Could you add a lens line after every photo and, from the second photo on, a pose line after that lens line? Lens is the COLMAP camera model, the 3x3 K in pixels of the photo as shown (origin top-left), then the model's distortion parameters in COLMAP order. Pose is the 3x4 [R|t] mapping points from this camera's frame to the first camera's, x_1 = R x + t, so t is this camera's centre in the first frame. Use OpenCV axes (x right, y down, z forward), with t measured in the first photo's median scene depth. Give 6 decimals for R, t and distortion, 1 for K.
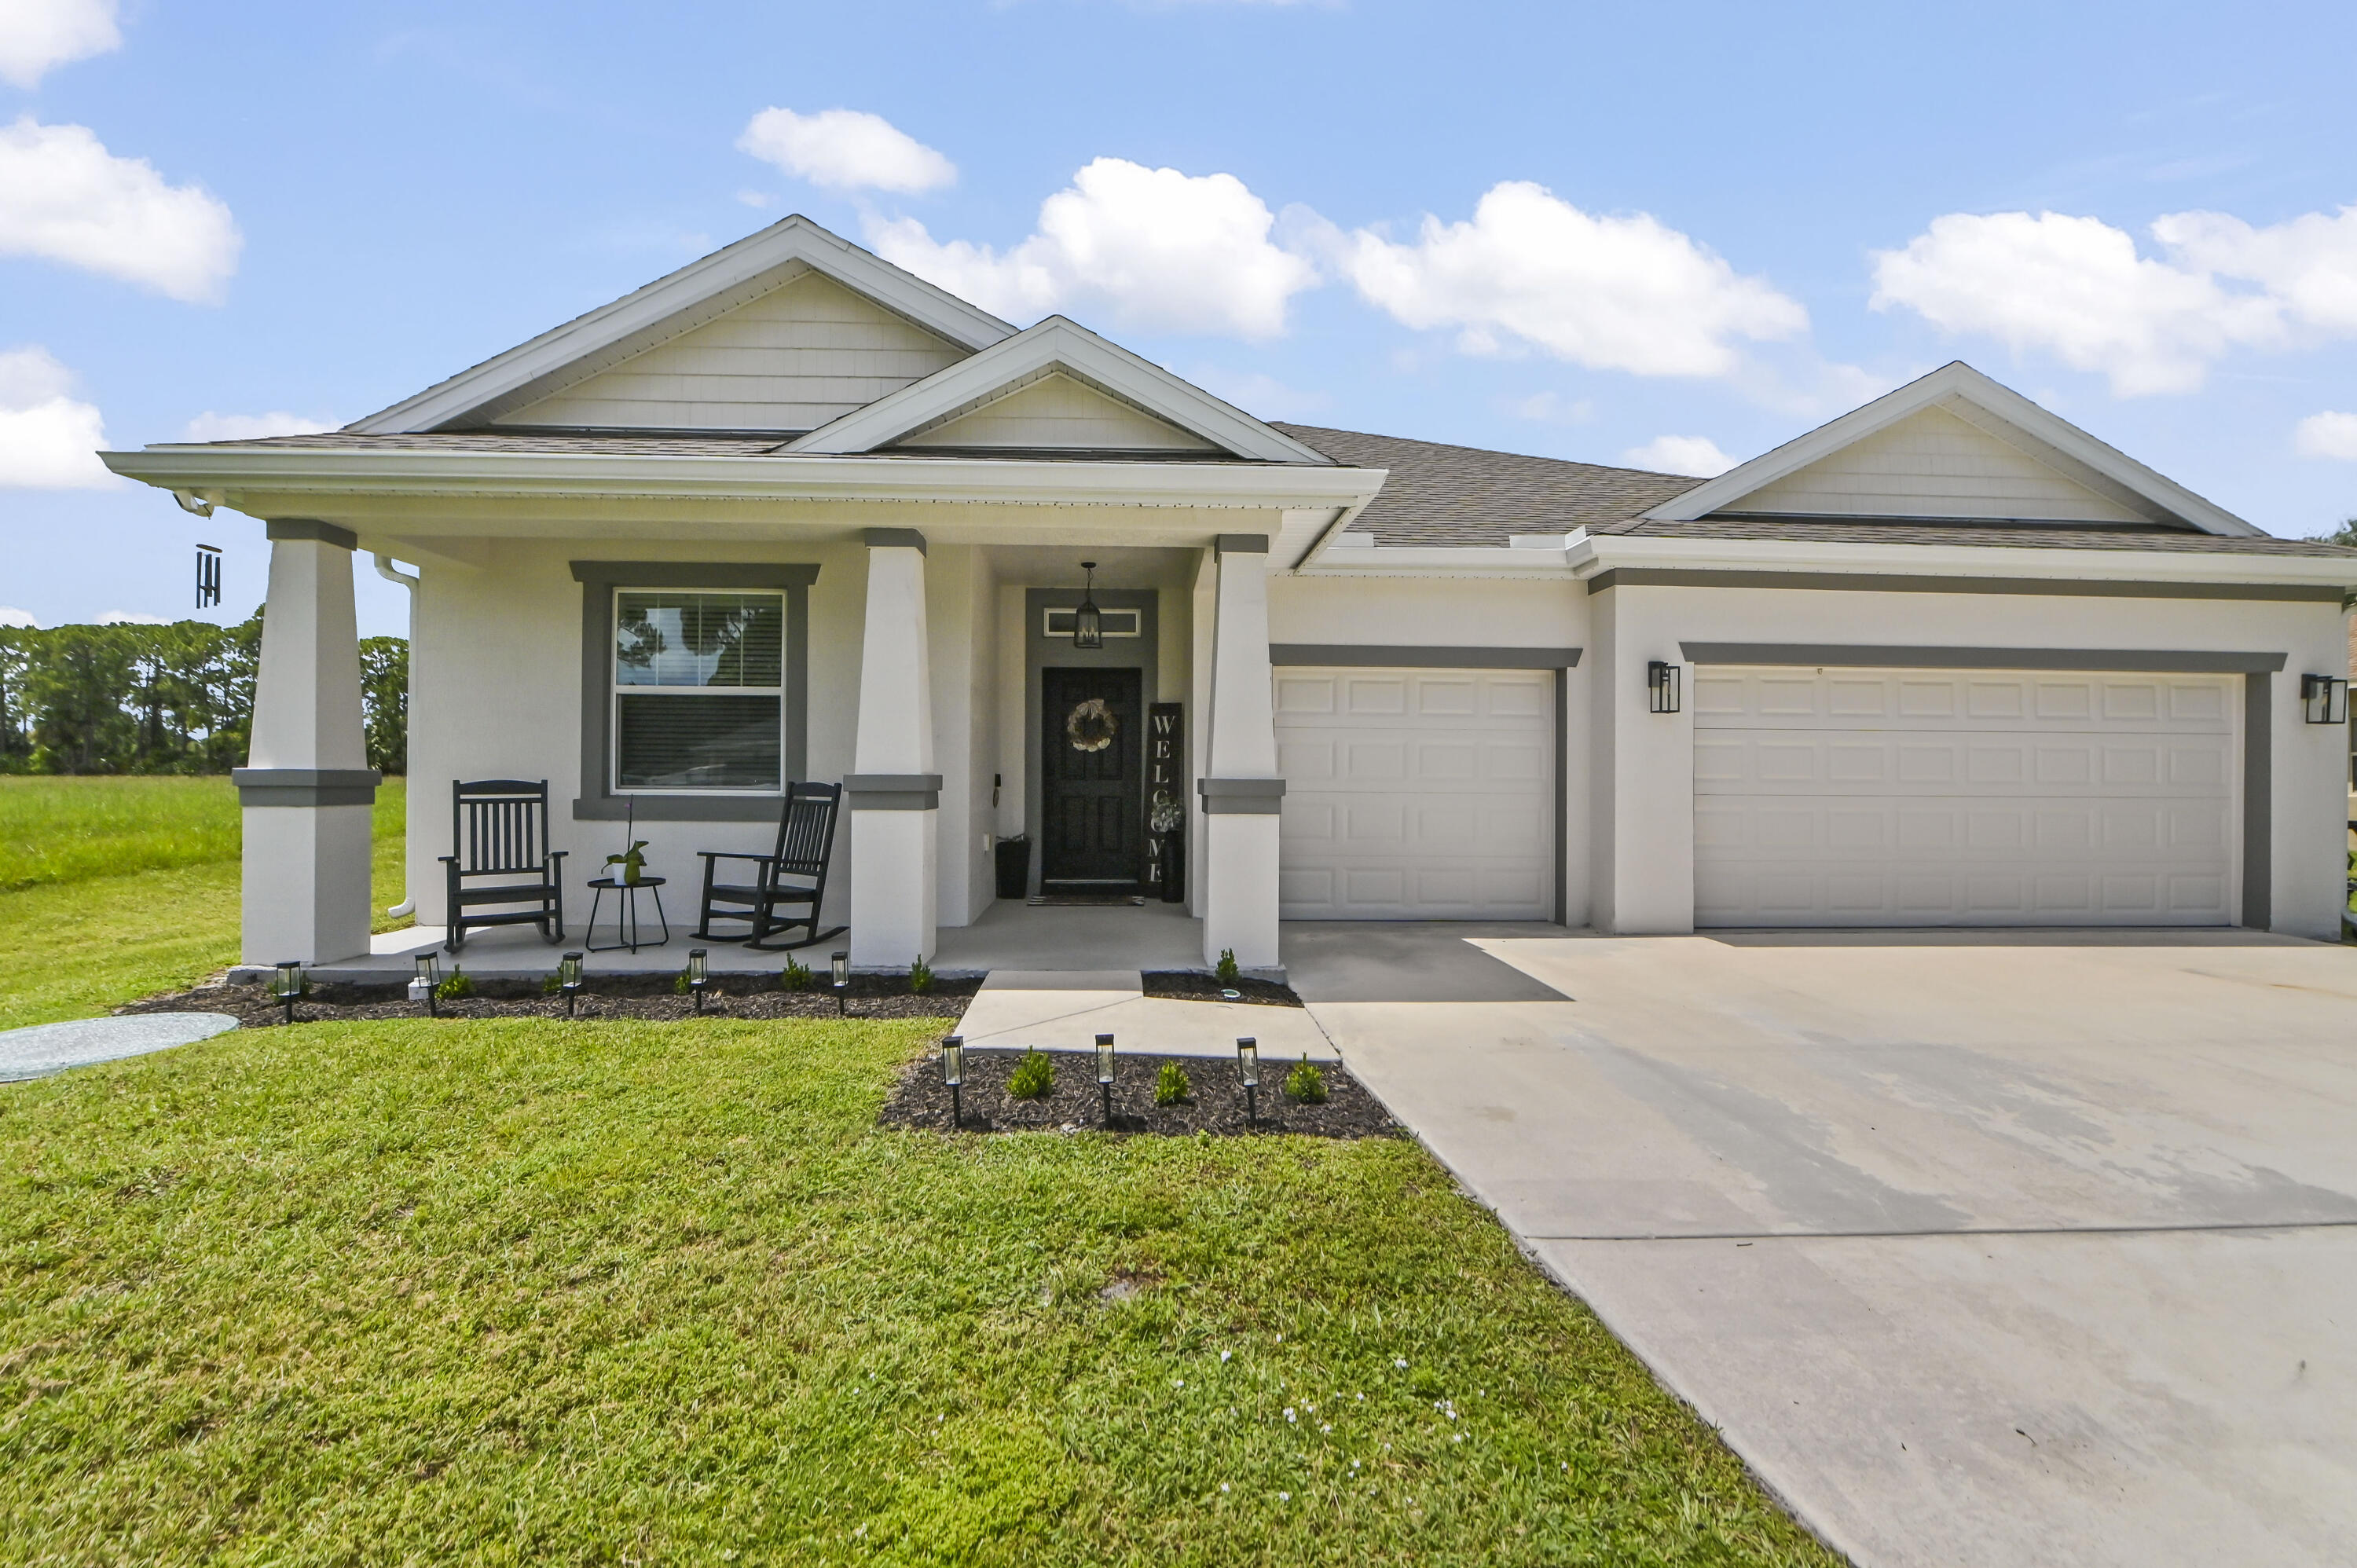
lens RADIAL K [[999.7, 0, 1178.5], [0, 999.7, 784.0], [0, 0, 1]] dist [0.018081, -0.000010]
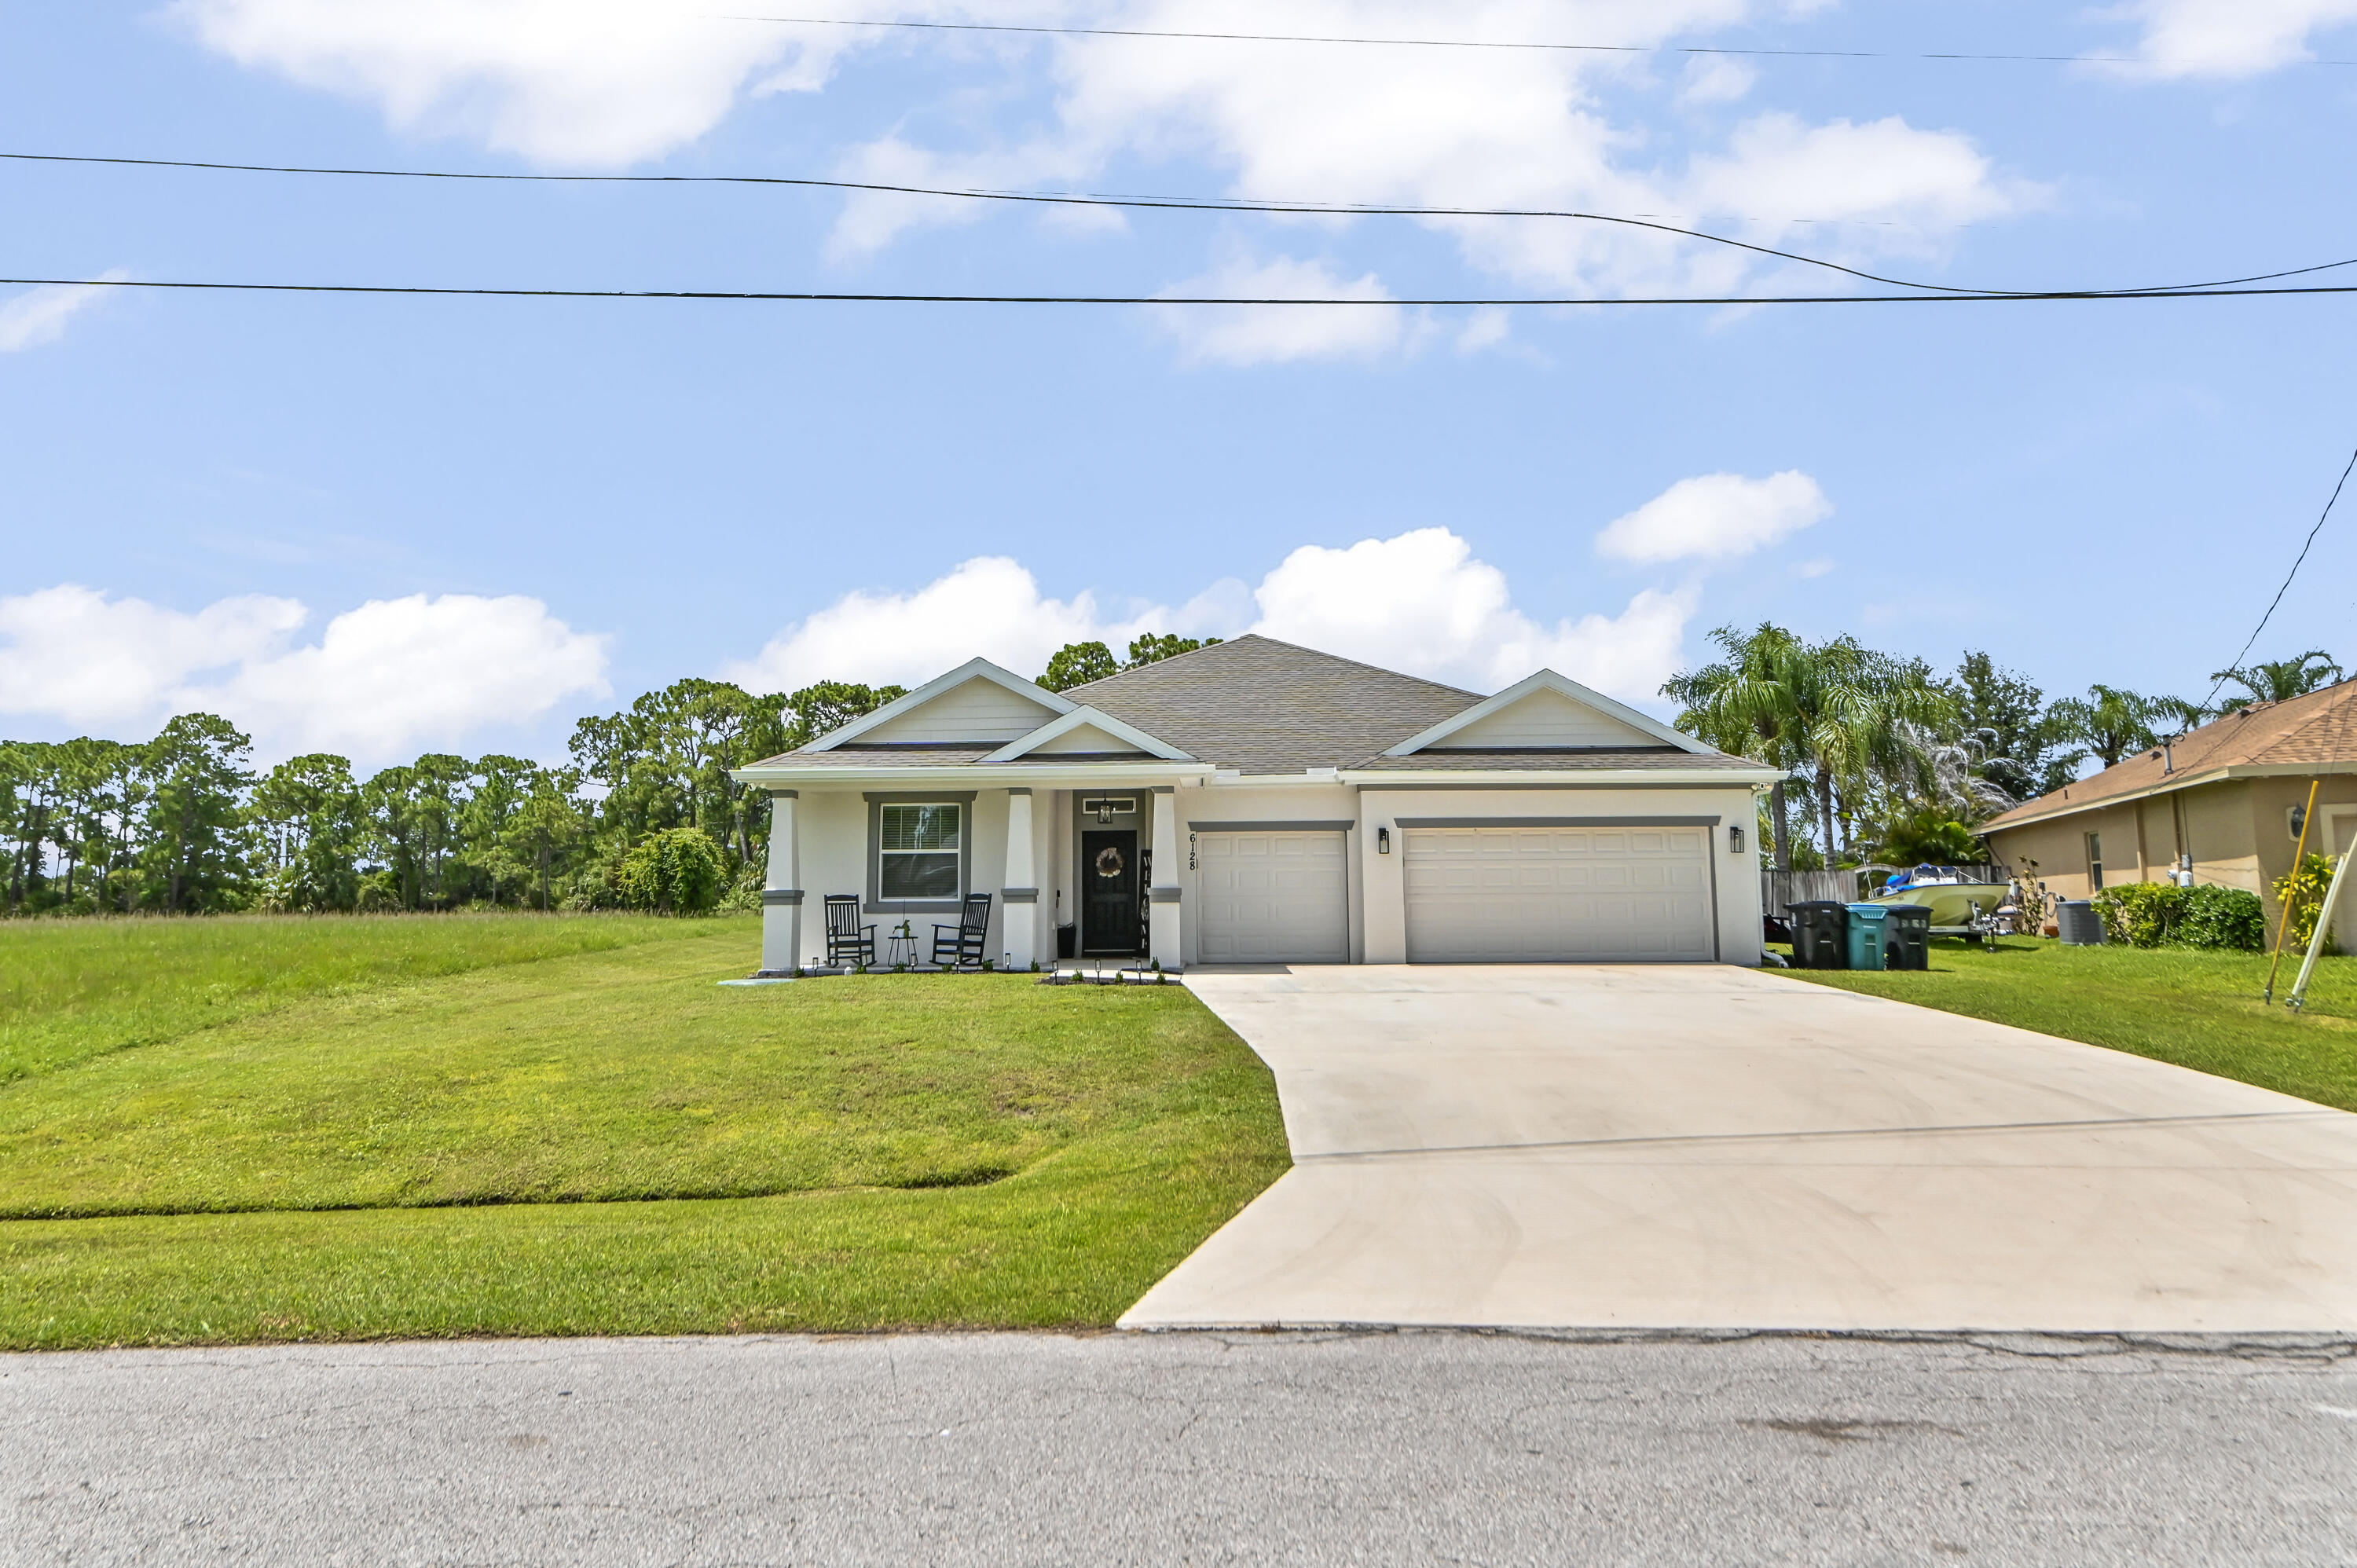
lens RADIAL K [[1426.0, 0, 1178.5], [0, 1426.0, 784.0], [0, 0, 1]] dist [-0.000468, -0.000524]
pose [[0.996922, -0.021588, -0.075370, 0.301617], [0.014312, 0.995299, -0.095783, 0.062464], [0.077084, 0.094410, 0.992545, -2.006444]]
